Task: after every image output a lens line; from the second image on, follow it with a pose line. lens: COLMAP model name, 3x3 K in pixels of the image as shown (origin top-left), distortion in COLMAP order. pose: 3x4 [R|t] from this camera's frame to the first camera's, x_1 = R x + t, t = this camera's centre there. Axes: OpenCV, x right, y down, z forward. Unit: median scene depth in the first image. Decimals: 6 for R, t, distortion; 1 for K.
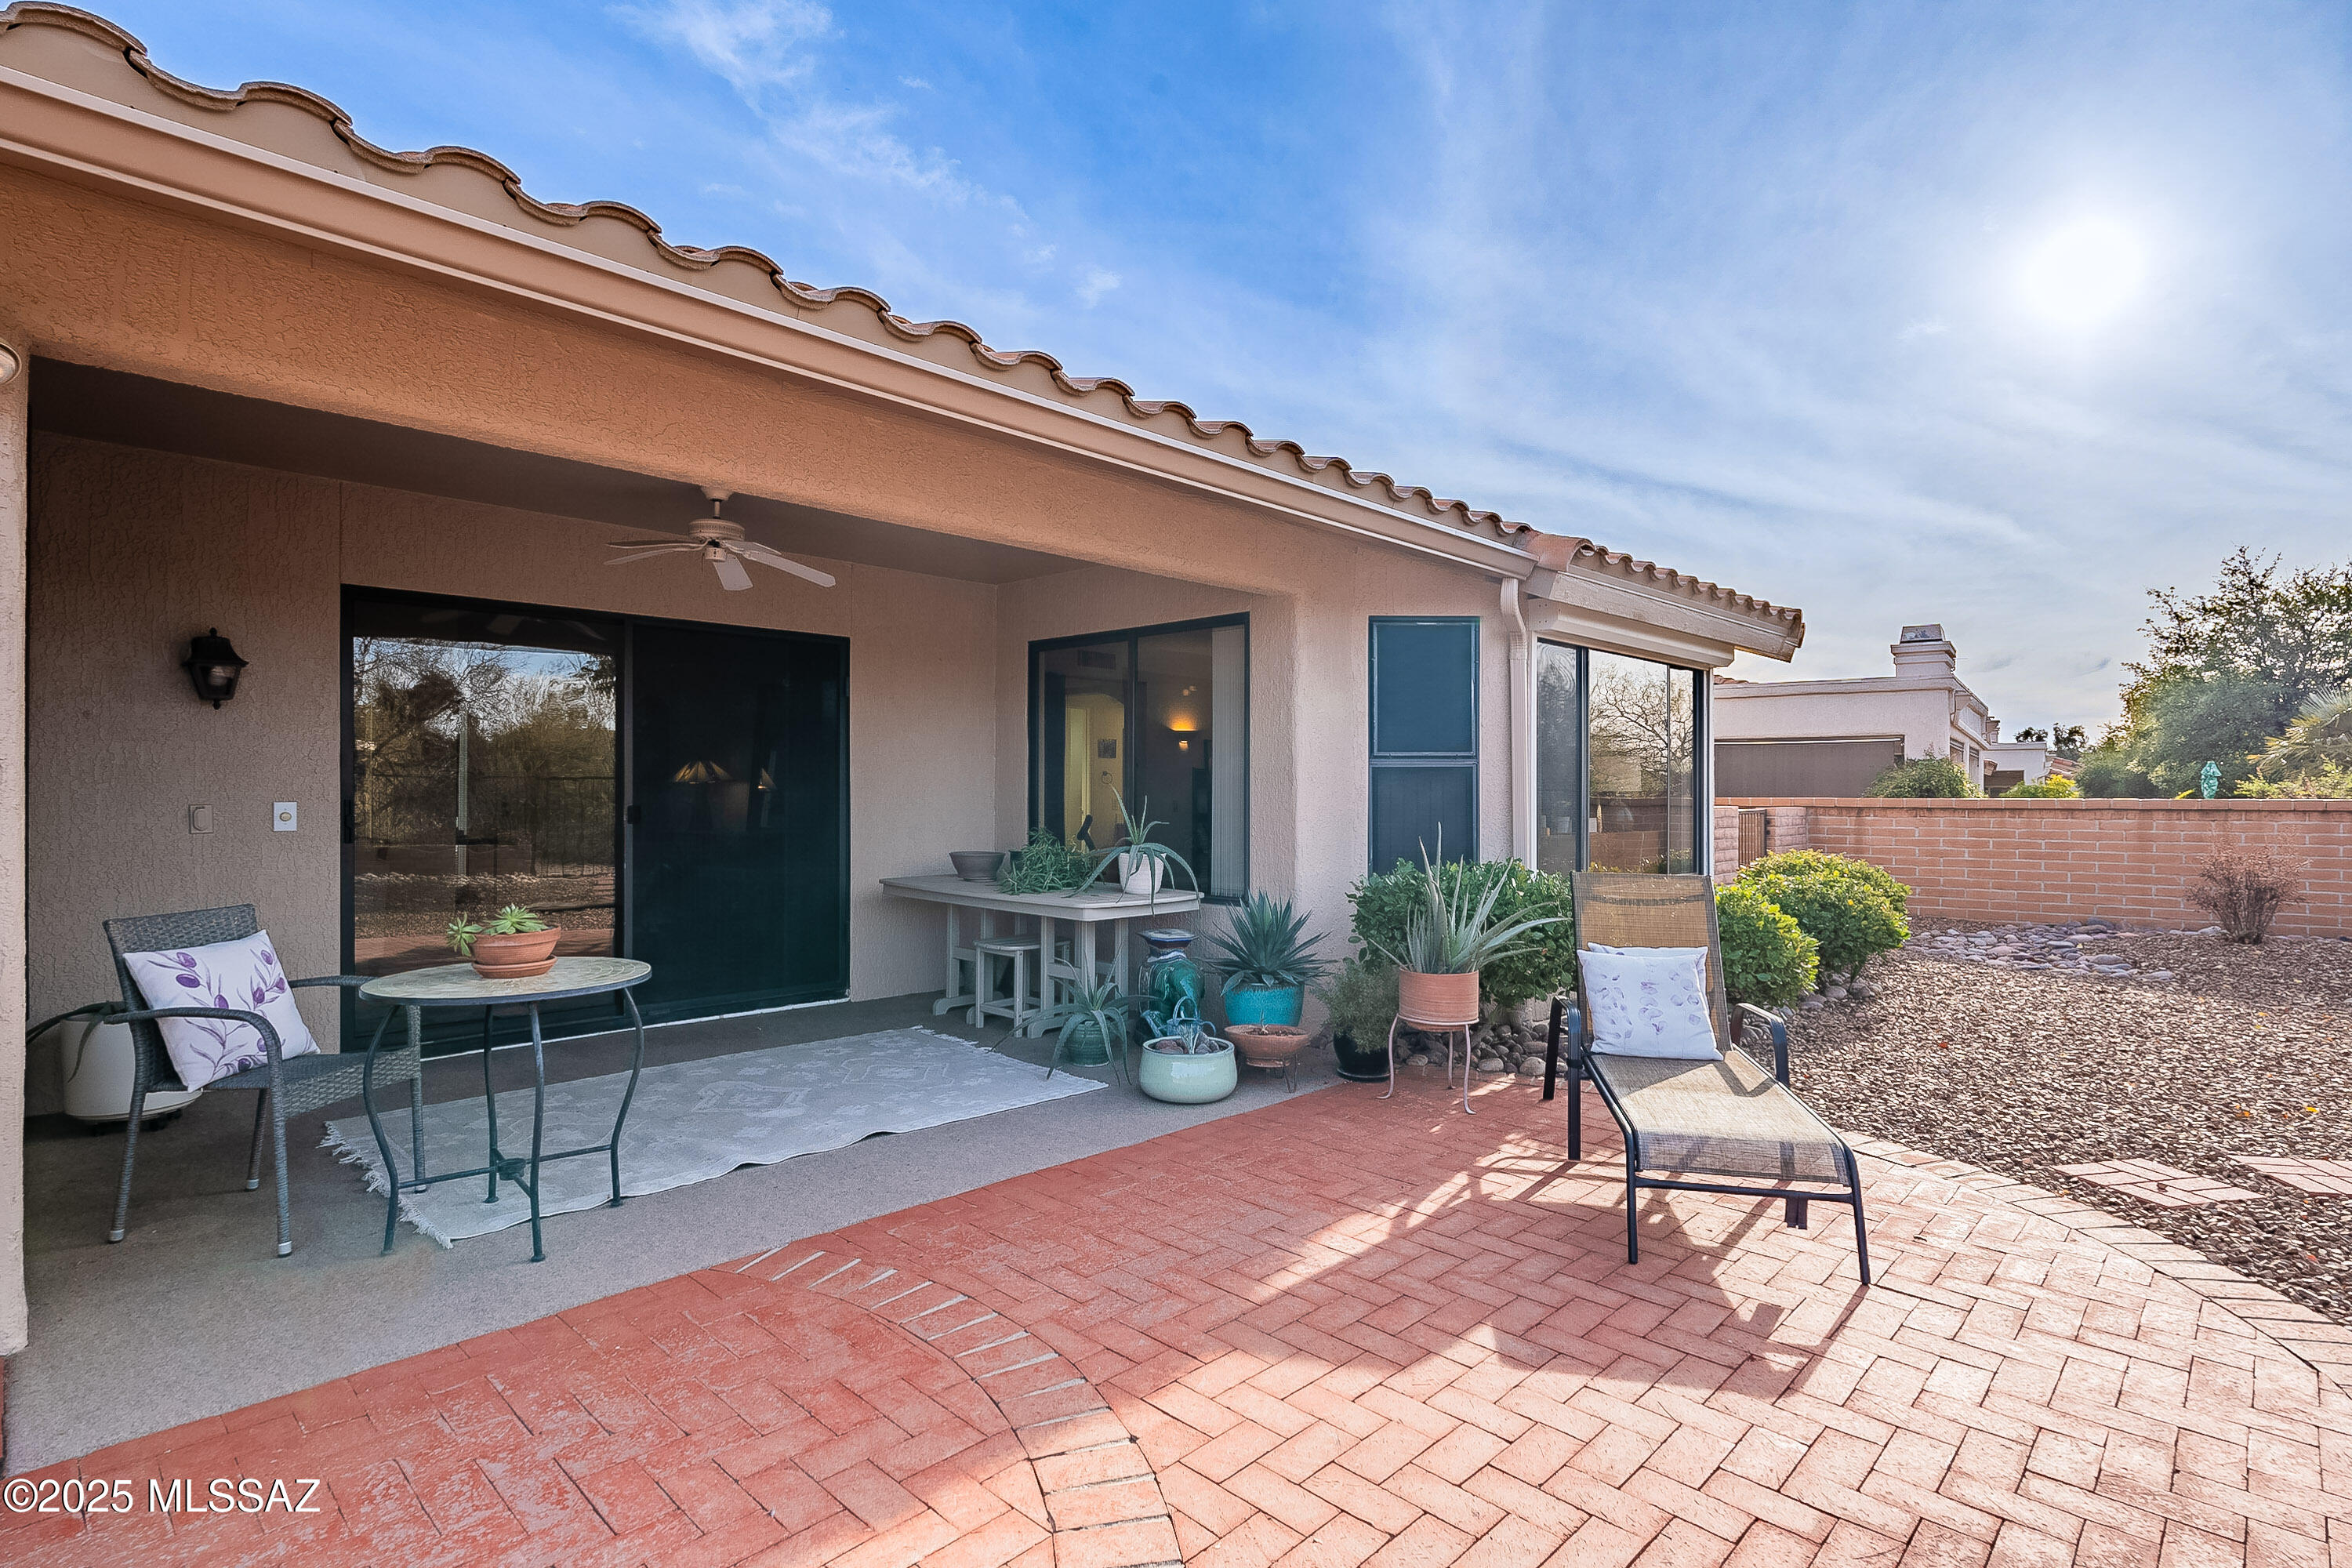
lens RADIAL K [[1157.3, 0, 1179.5], [0, 1157.3, 792.5], [0, 0, 1]] dist [-0.001896, -0.000574]
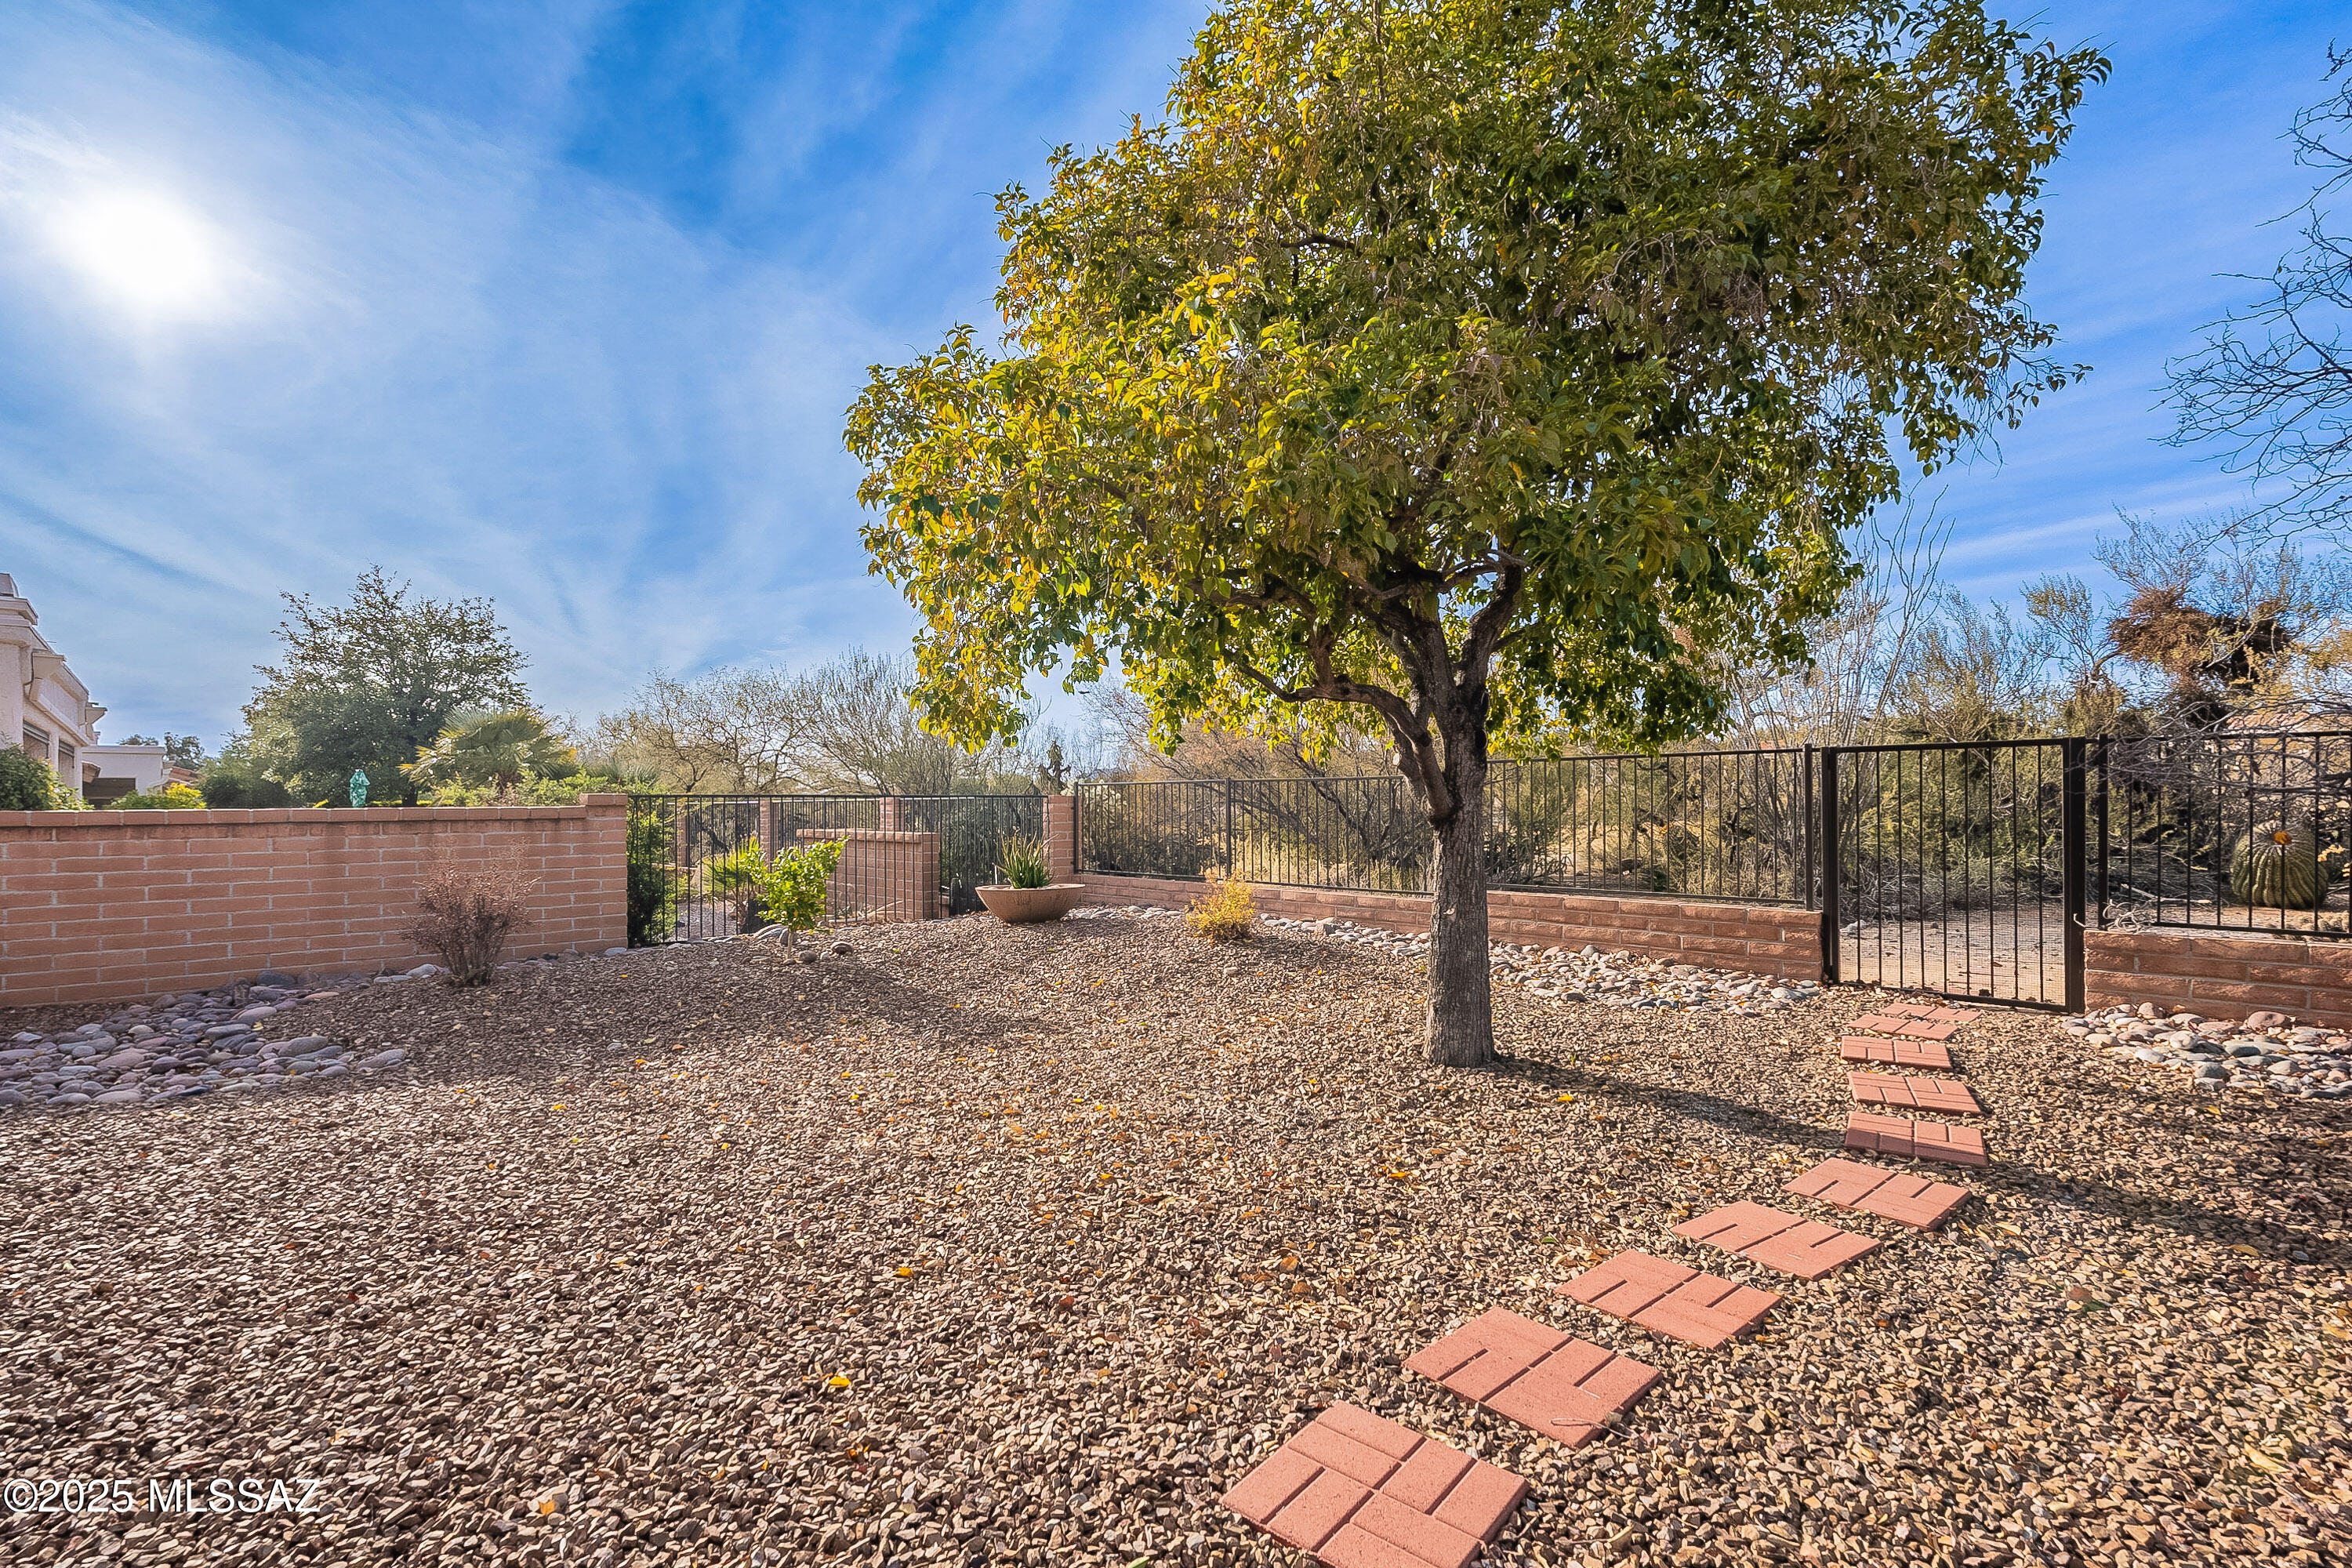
lens RADIAL K [[1053.0, 0, 1179.1], [0, 1053.0, 802.7], [0, 0, 1]] dist [-0.000554, 0.000255]
pose [[0.154761, -0.004424, 0.987942, 0.403616], [0.005483, 0.999978, 0.003619, 0.004453], [-0.987937, 0.004857, 0.154782, 0.589666]]
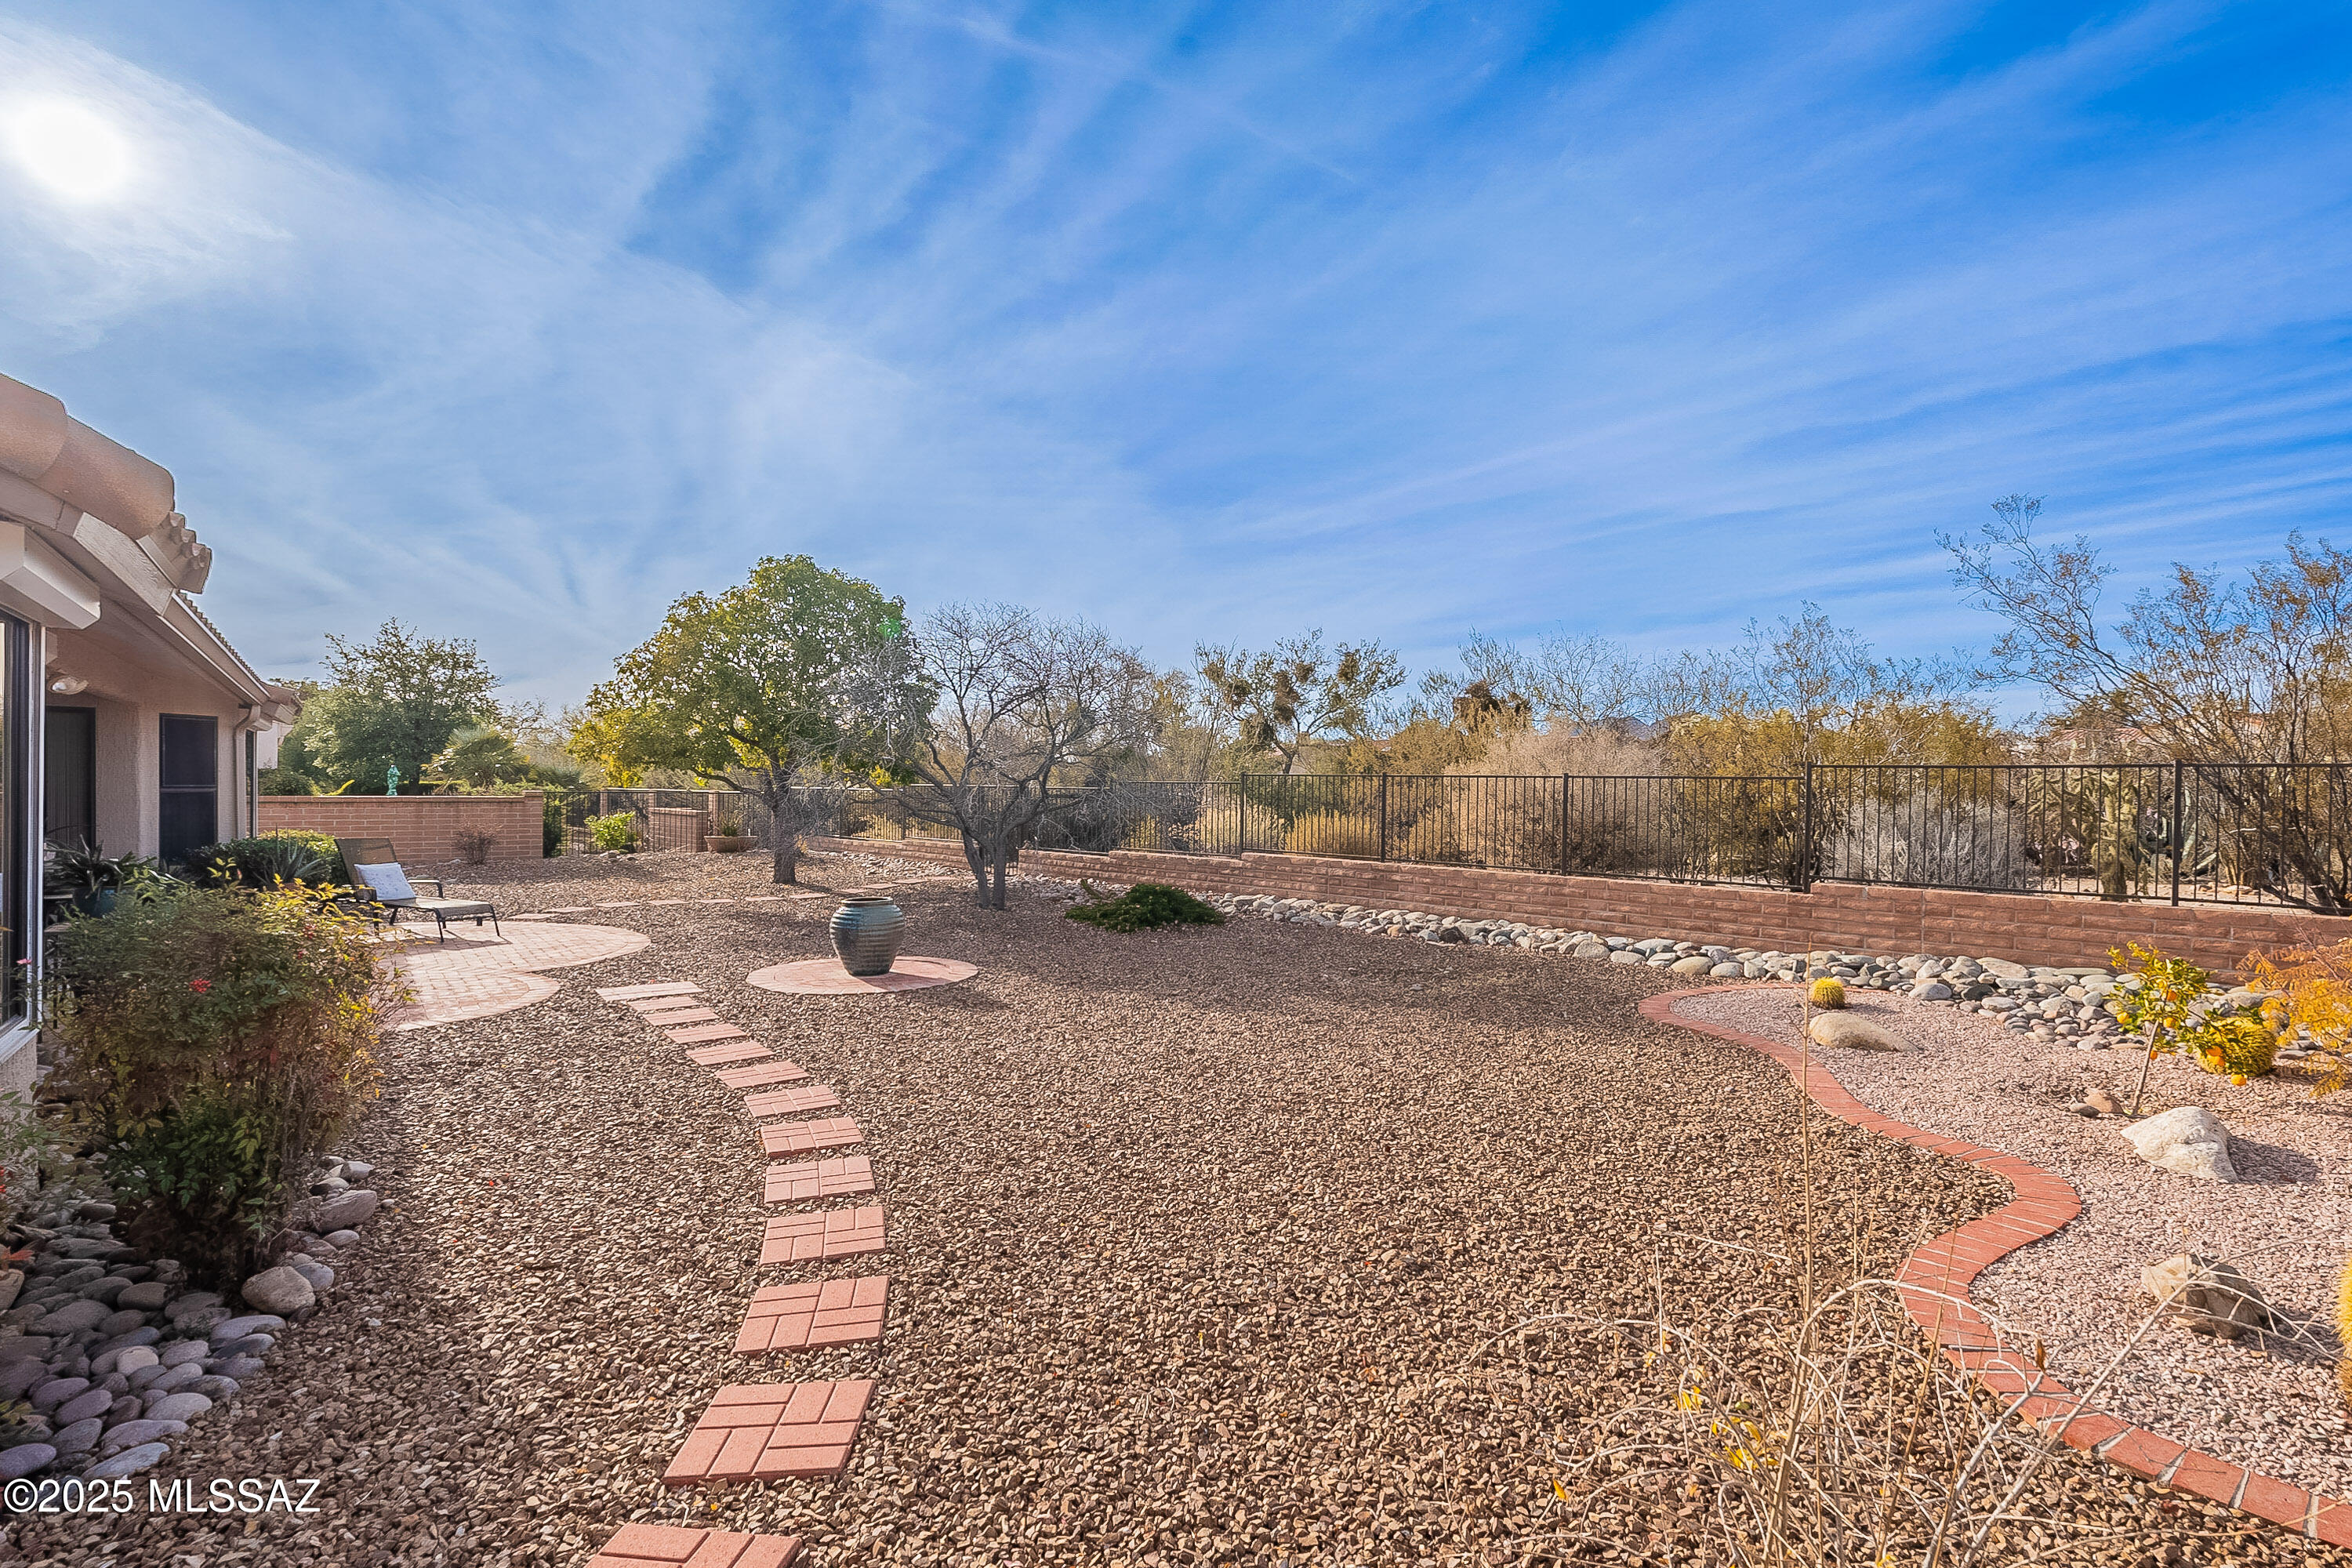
lens RADIAL K [[1032.4, 0, 1176.0], [0, 1032.4, 784.0], [0, 0, 1]] dist [-0.003591, 0.000314]
pose [[0.126895, -0.000355, 0.991916, -1.175153], [-0.013281, 0.999910, 0.002056, -0.059033], [-0.991827, -0.013435, 0.126879, -0.760796]]
